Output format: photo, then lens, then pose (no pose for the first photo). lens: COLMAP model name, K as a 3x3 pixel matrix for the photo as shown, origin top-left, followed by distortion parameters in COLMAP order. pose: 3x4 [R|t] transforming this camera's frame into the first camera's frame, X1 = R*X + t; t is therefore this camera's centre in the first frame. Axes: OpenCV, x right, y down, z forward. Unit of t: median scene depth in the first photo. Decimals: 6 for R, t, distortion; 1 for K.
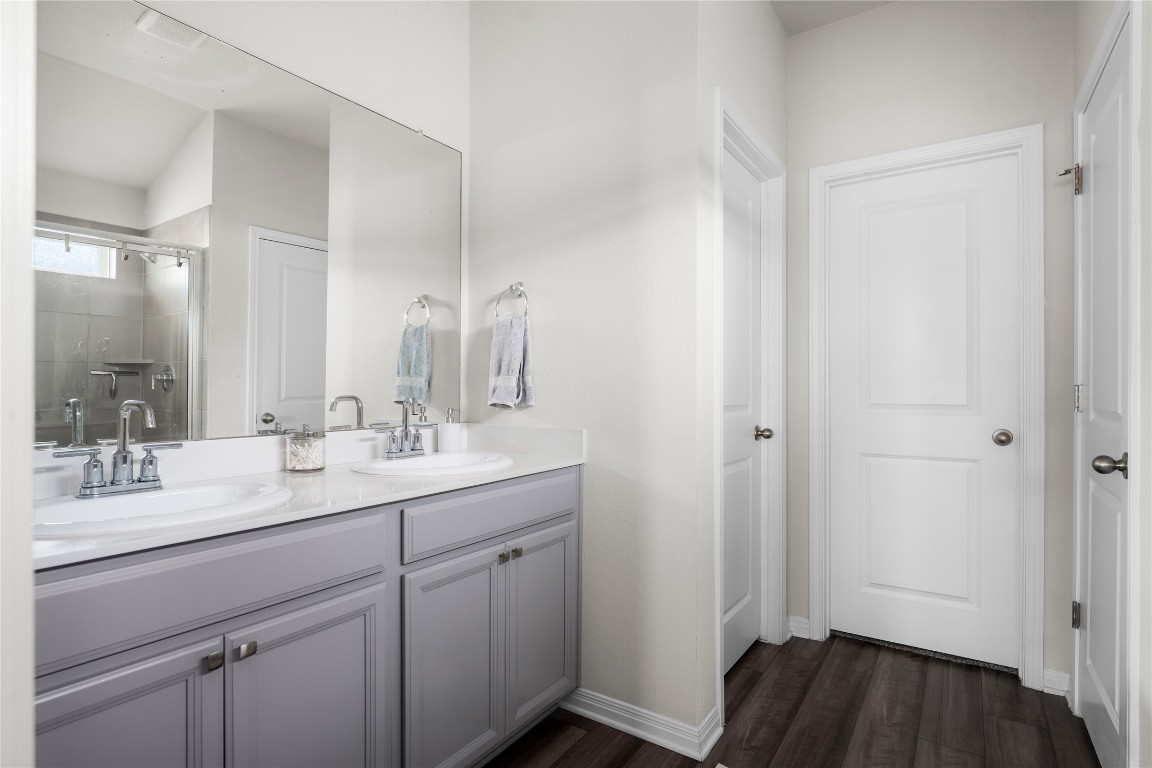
lens RADIAL K [[583.5, 0, 577.4], [0, 583.5, 387.7], [0, 0, 1]] dist [-0.002991, -0.002586]
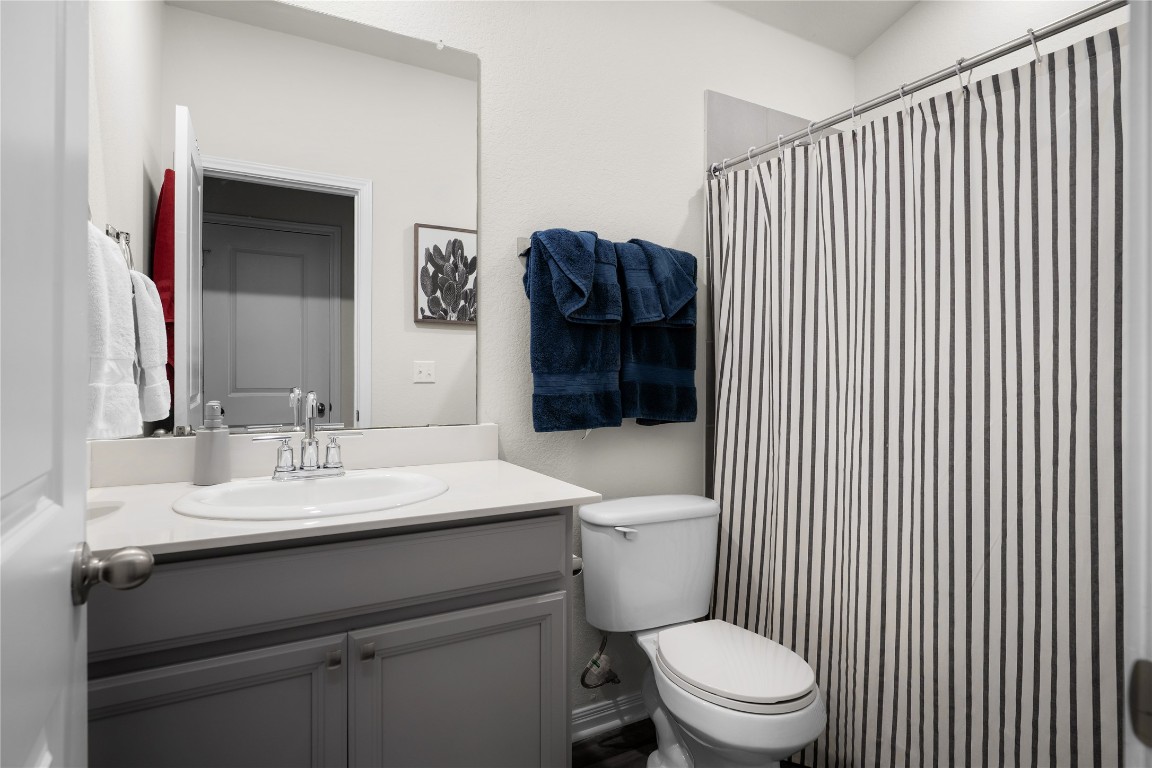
lens RADIAL K [[600.6, 0, 571.6], [0, 600.6, 385.0], [0, 0, 1]] dist [0.005159, -0.001125]
pose [[0.890841, 0.002338, -0.454310, 0.297849], [0.000904, 0.999976, 0.006920, 0.007976], [0.454315, -0.006576, 0.890817, 0.462332]]
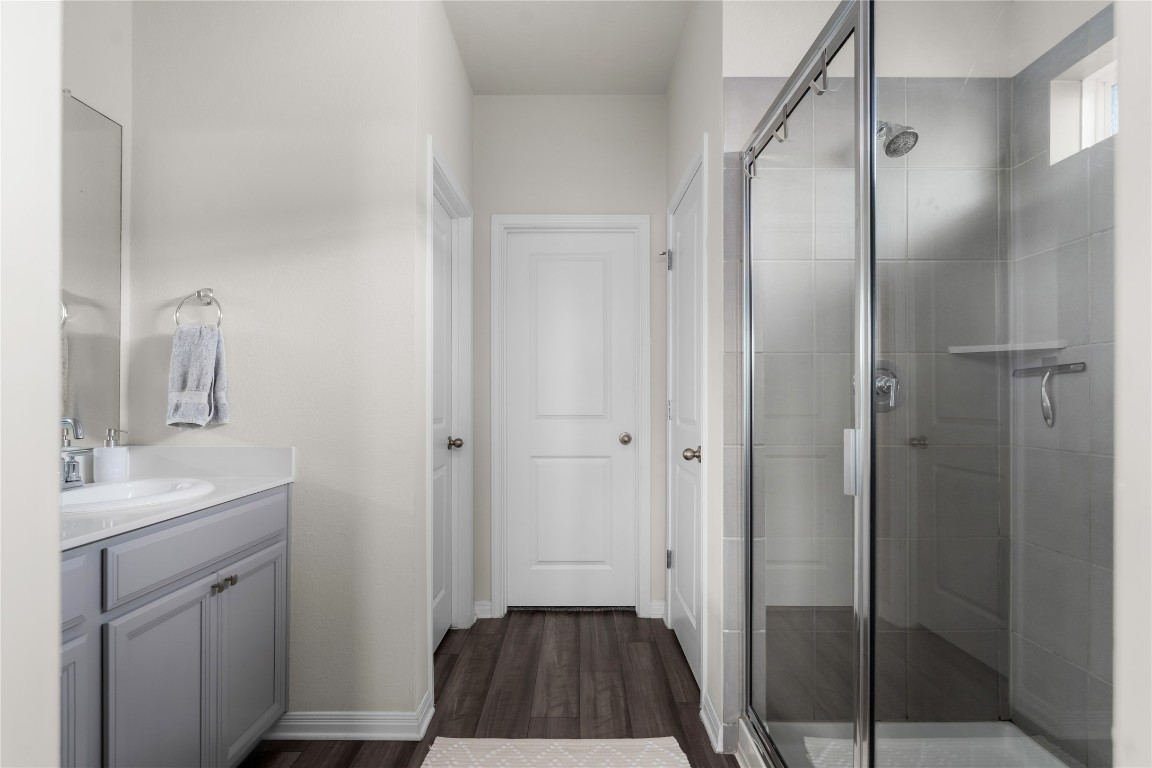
lens RADIAL K [[583.5, 0, 578.8], [0, 583.5, 392.1], [0, 0, 1]] dist [-0.002991, -0.002586]
pose [[0.829527, 0.005812, 0.558436, -0.139426], [-0.001352, 0.999964, -0.008399, -0.013182], [-0.558465, 0.006212, 0.829505, -0.082970]]
